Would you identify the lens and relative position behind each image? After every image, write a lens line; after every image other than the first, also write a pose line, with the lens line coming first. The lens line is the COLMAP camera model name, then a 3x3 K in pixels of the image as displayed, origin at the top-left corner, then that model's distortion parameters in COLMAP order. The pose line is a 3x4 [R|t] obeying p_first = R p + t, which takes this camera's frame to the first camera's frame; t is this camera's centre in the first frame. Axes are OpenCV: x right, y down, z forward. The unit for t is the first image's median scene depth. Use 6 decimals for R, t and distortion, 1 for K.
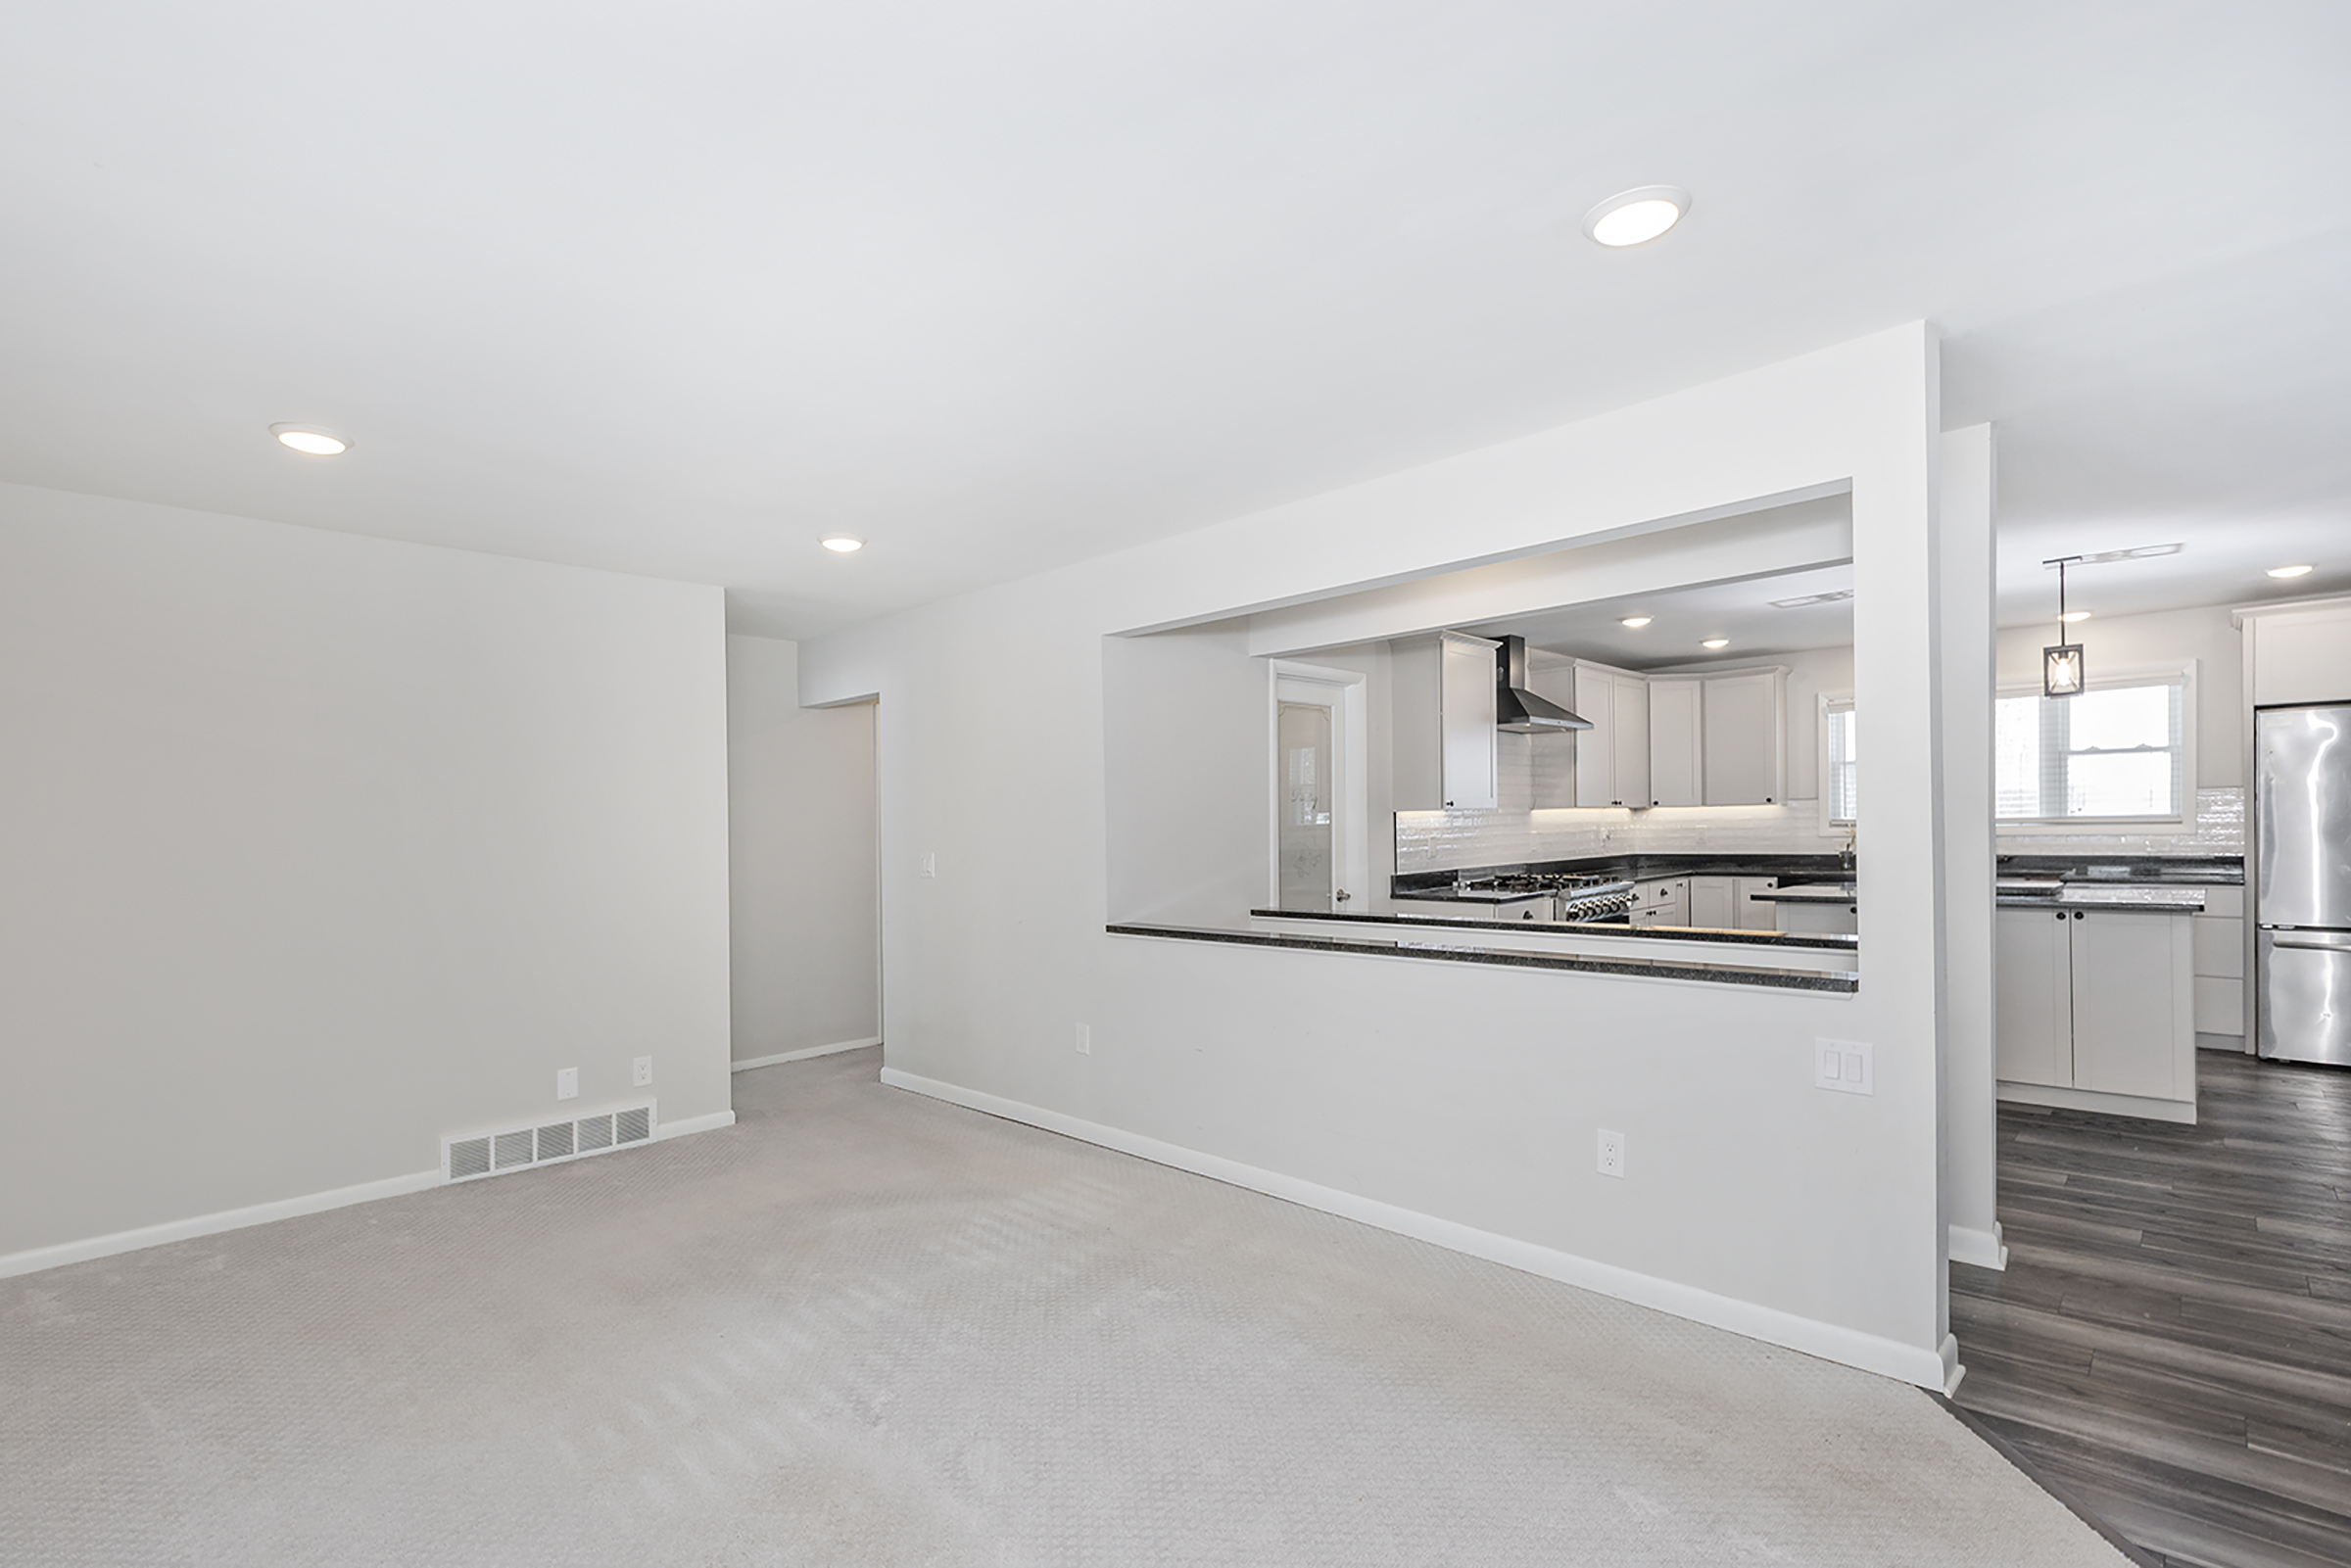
lens RADIAL K [[1056.2, 0, 1158.6], [0, 1056.2, 833.0], [0, 0, 1]] dist [-0.002079, -0.001226]
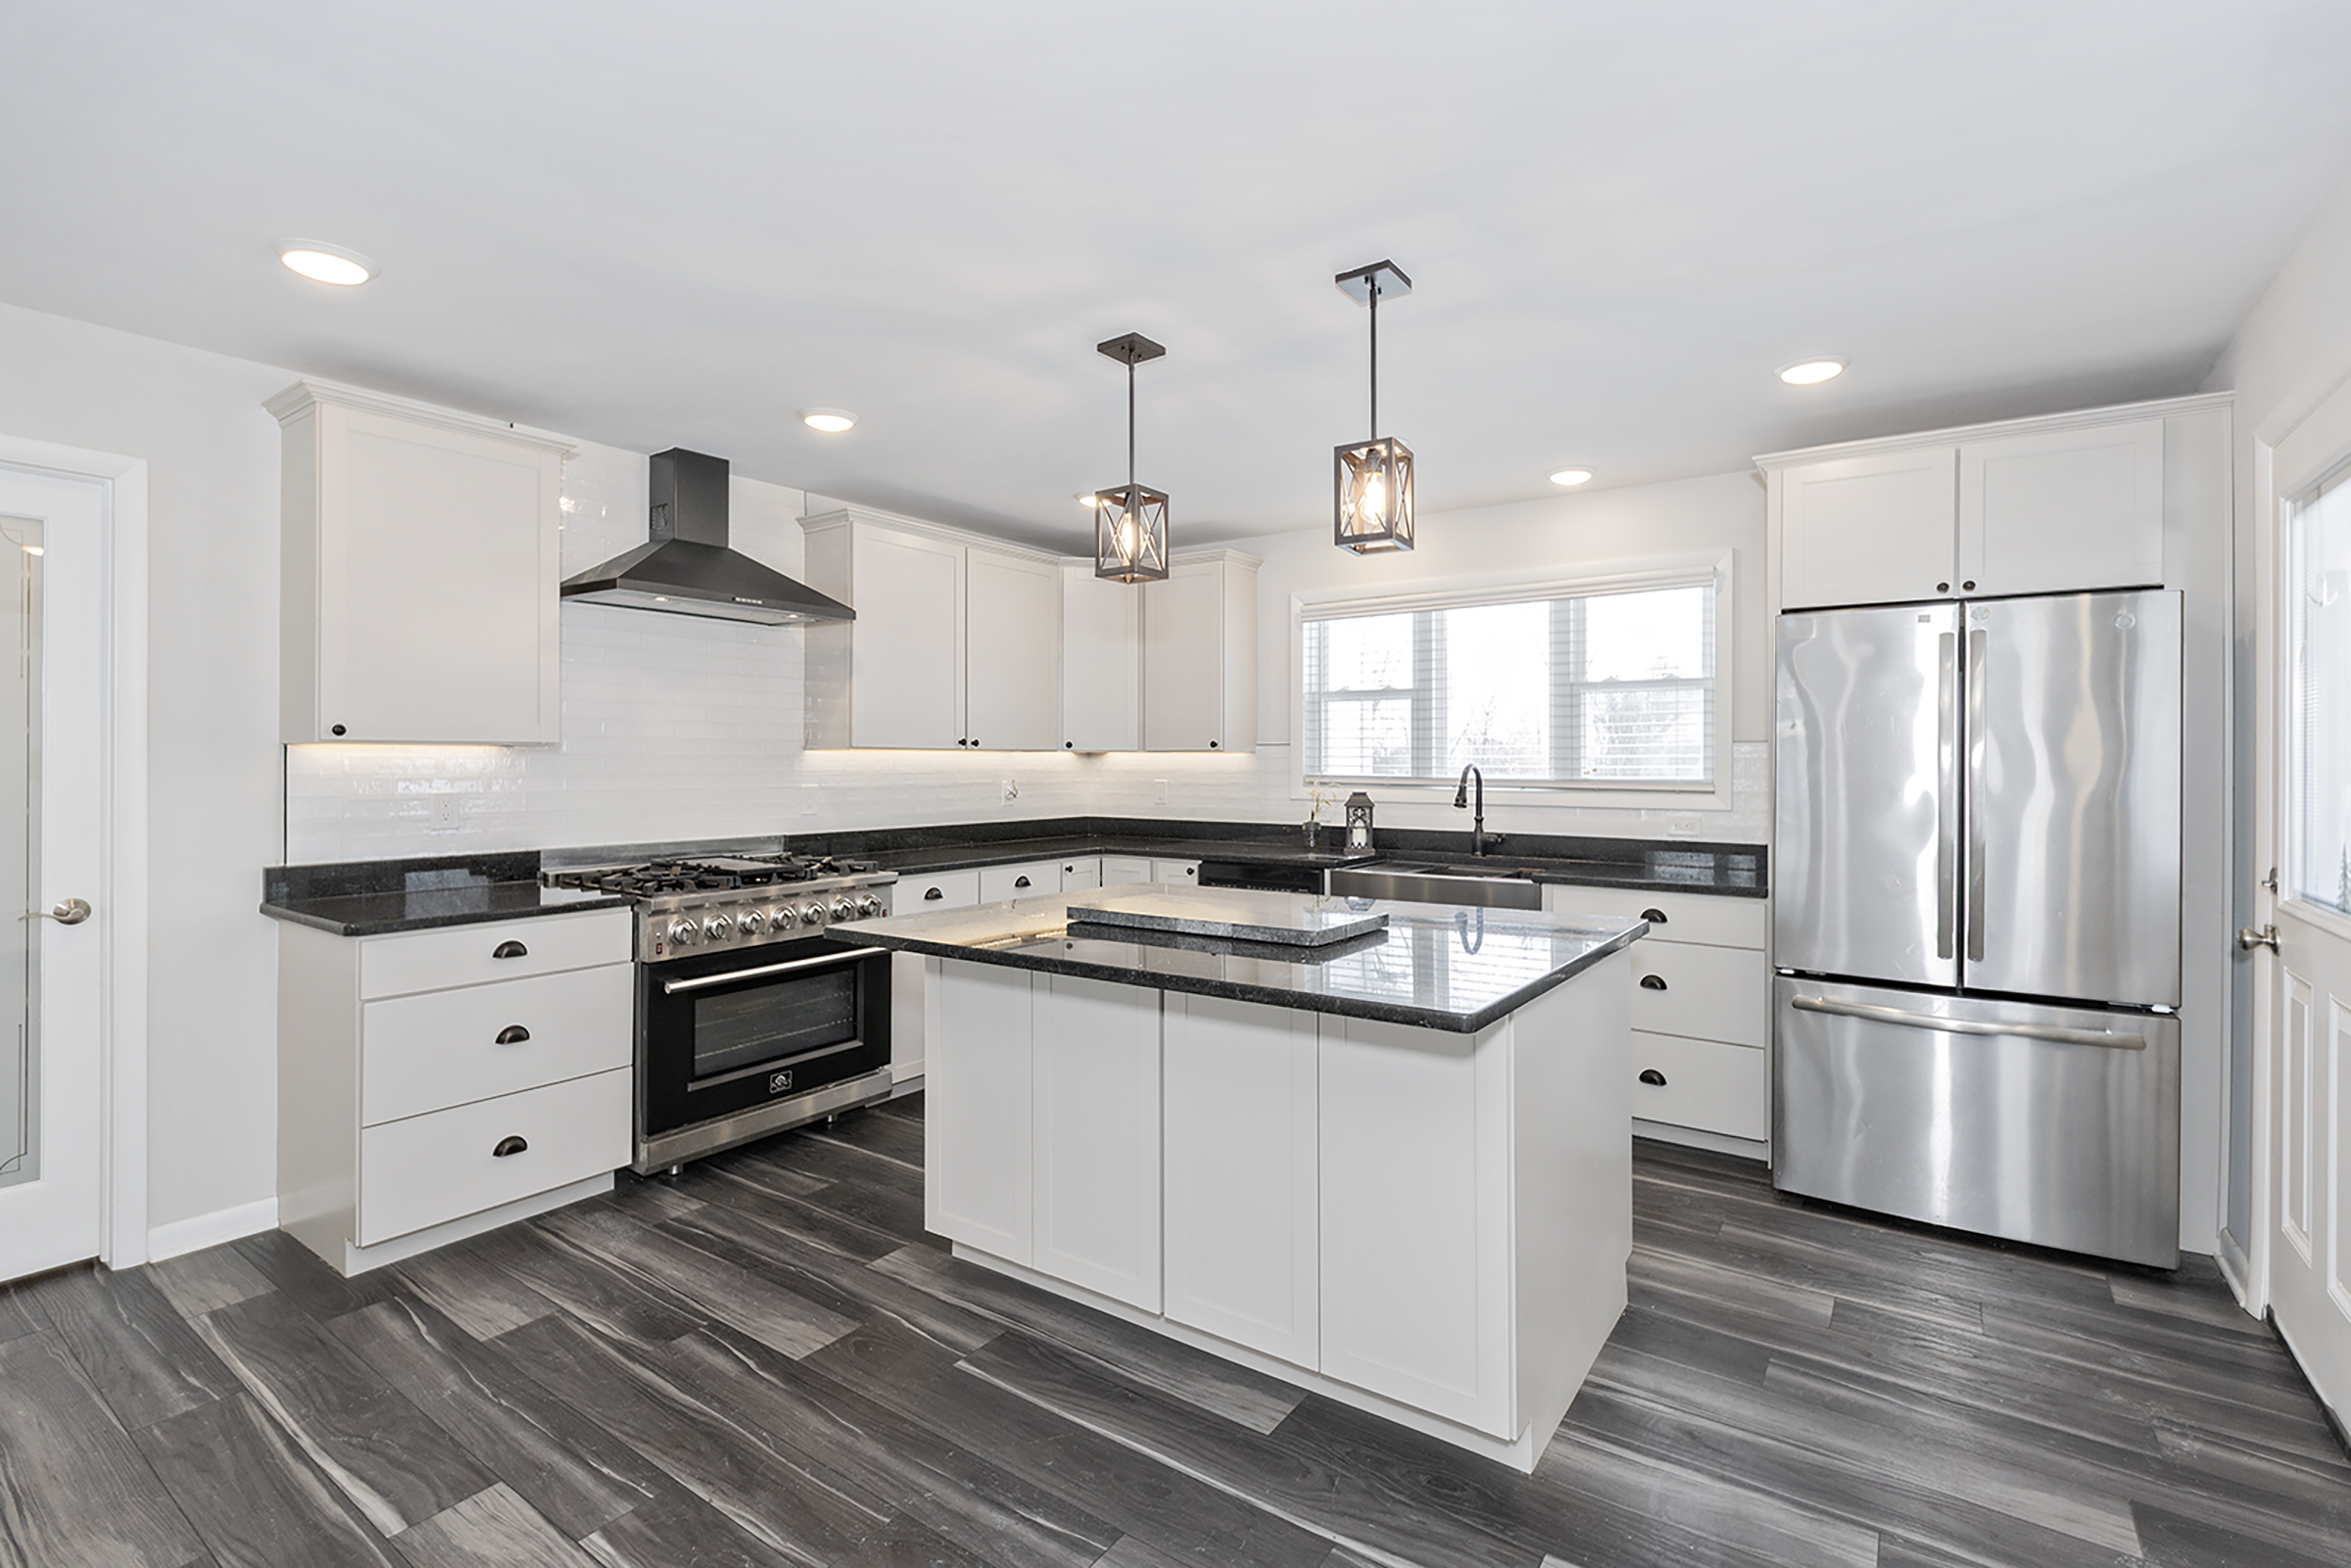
lens RADIAL K [[1056.2, 0, 1235.2], [0, 1056.2, 743.7], [0, 0, 1]] dist [-0.002079, -0.001226]
pose [[0.978373, 0.028787, 0.204837, 0.594134], [-0.022648, 0.999223, -0.032251, -0.013306], [-0.205606, 0.026915, 0.978265, 0.447039]]
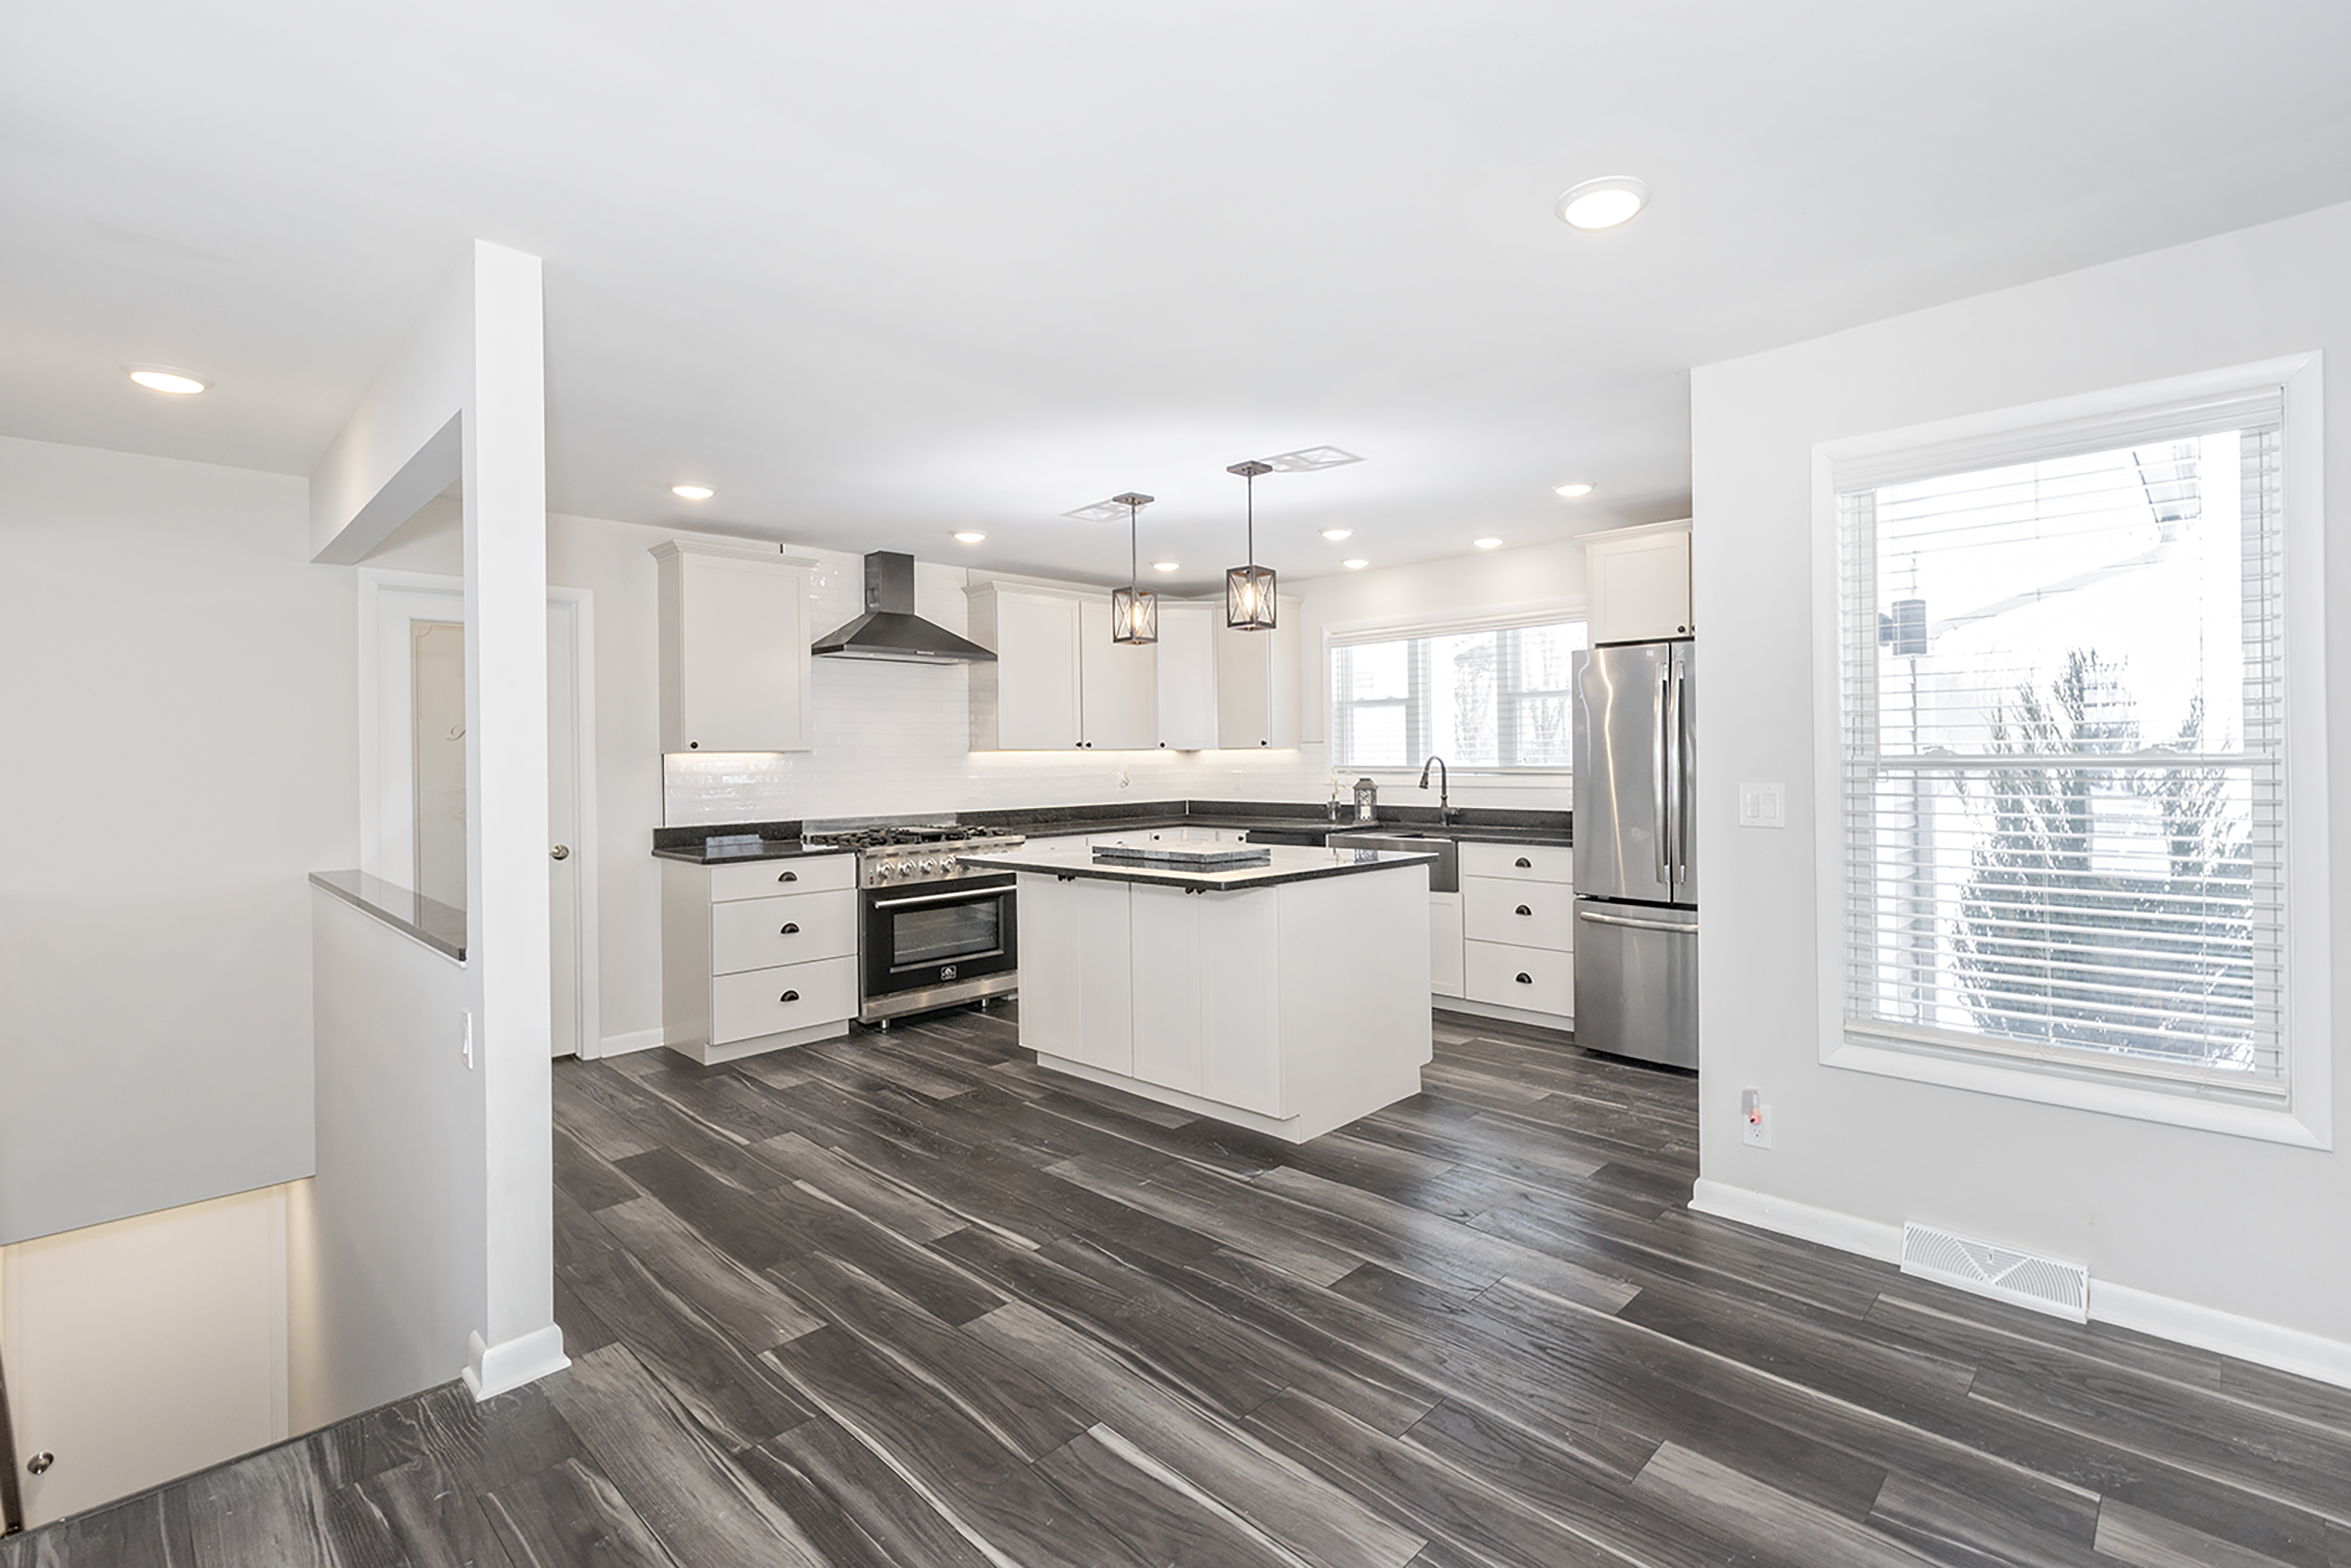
lens RADIAL K [[1056.2, 0, 1252.9], [0, 1056.2, 741.9], [0, 0, 1]] dist [-0.002079, -0.001226]
pose [[0.999394, 0.010647, 0.033129, 0.715141], [-0.009917, 0.999706, -0.022144, -0.016344], [-0.033355, 0.021802, 0.999206, 0.126602]]
